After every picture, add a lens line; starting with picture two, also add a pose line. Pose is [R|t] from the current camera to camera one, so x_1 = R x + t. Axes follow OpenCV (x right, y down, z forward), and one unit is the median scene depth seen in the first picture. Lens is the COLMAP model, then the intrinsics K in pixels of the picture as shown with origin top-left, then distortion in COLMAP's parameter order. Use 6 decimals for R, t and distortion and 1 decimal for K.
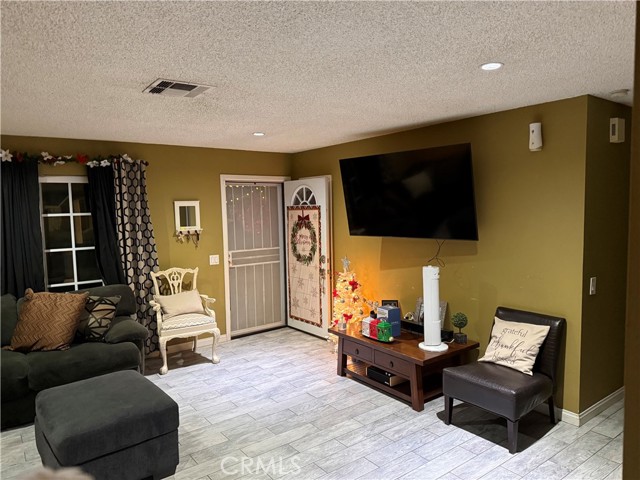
lens RADIAL K [[467.7, 0, 320.0], [0, 467.7, 240.0], [0, 0, 1]] dist [0.062527, -0.004952]
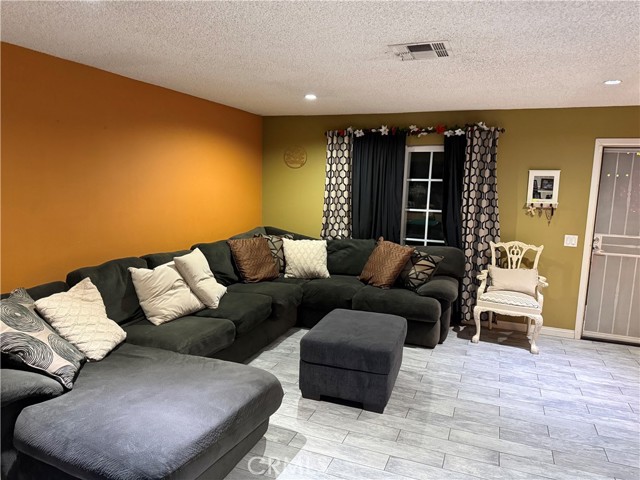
lens RADIAL K [[467.7, 0, 320.0], [0, 467.7, 240.0], [0, 0, 1]] dist [0.062527, -0.004952]
pose [[0.527914, 0.146717, -0.836529, 0.294327], [-0.107393, 0.988591, 0.105614, -0.001682], [0.842481, 0.034082, 0.537647, 0.176276]]
